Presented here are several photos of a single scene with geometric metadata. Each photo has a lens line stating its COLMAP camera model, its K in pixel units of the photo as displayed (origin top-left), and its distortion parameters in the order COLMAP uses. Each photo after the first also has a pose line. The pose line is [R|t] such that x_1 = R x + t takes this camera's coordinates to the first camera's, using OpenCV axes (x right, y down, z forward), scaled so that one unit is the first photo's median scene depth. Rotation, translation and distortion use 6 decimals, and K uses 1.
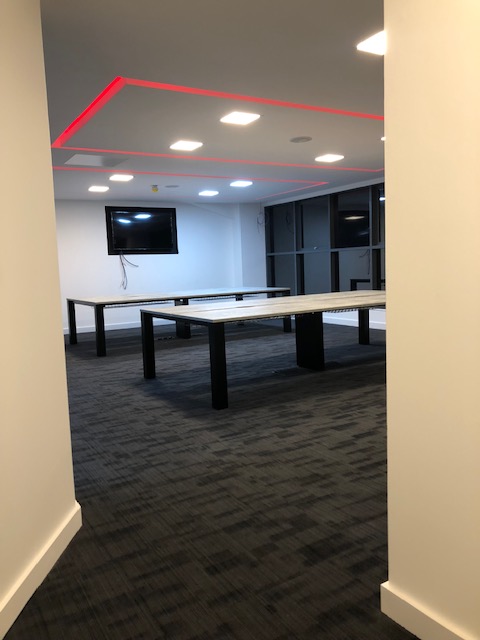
lens RADIAL K [[524.4, 0, 240.0], [0, 524.4, 320.0], [0, 0, 1]] dist [-0.005522, -0.008489]
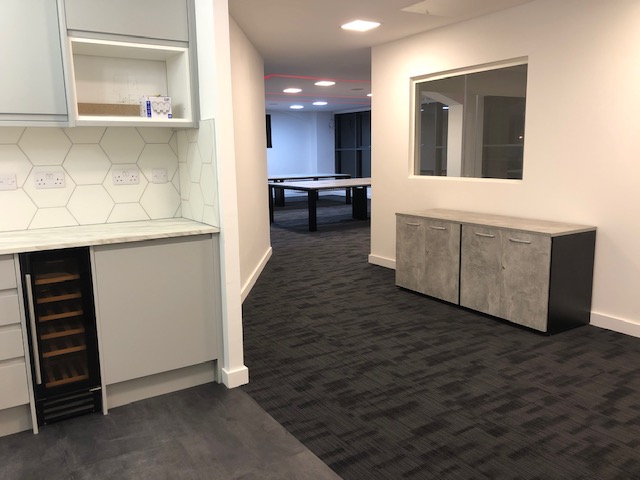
lens RADIAL K [[524.4, 0, 320.0], [0, 524.4, 240.0], [0, 0, 1]] dist [-0.005522, -0.008489]
pose [[0.999354, 0.019225, 0.030376, -0.033293], [-0.021065, 0.997888, 0.061450, 0.034781], [-0.029130, -0.062050, 0.997648, -0.482230]]
